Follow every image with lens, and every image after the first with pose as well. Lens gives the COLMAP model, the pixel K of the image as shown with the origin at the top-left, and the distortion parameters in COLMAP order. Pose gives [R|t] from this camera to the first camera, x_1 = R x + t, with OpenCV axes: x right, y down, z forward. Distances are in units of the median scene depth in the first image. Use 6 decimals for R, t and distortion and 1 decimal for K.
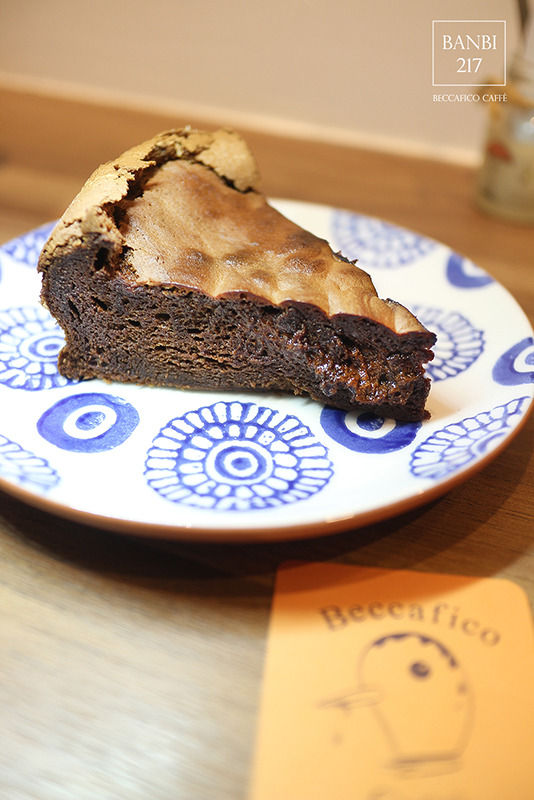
lens RADIAL K [[796.2, 0, 267.0], [0, 796.2, 400.0], [0, 0, 1]] dist [-0.001633, -0.001911]
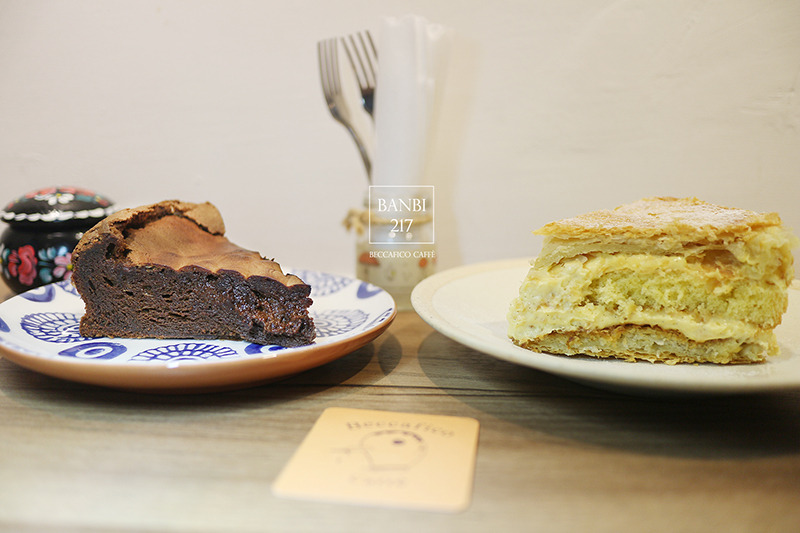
lens RADIAL K [[796.2, 0, 400.0], [0, 796.2, 266.5], [0, 0, 1]] dist [-0.001633, -0.001911]
pose [[0.998219, -0.026425, 0.053488, 0.287900], [0.046351, 0.907973, -0.416457, 0.537712], [-0.037561, 0.418195, 0.907580, -0.489016]]
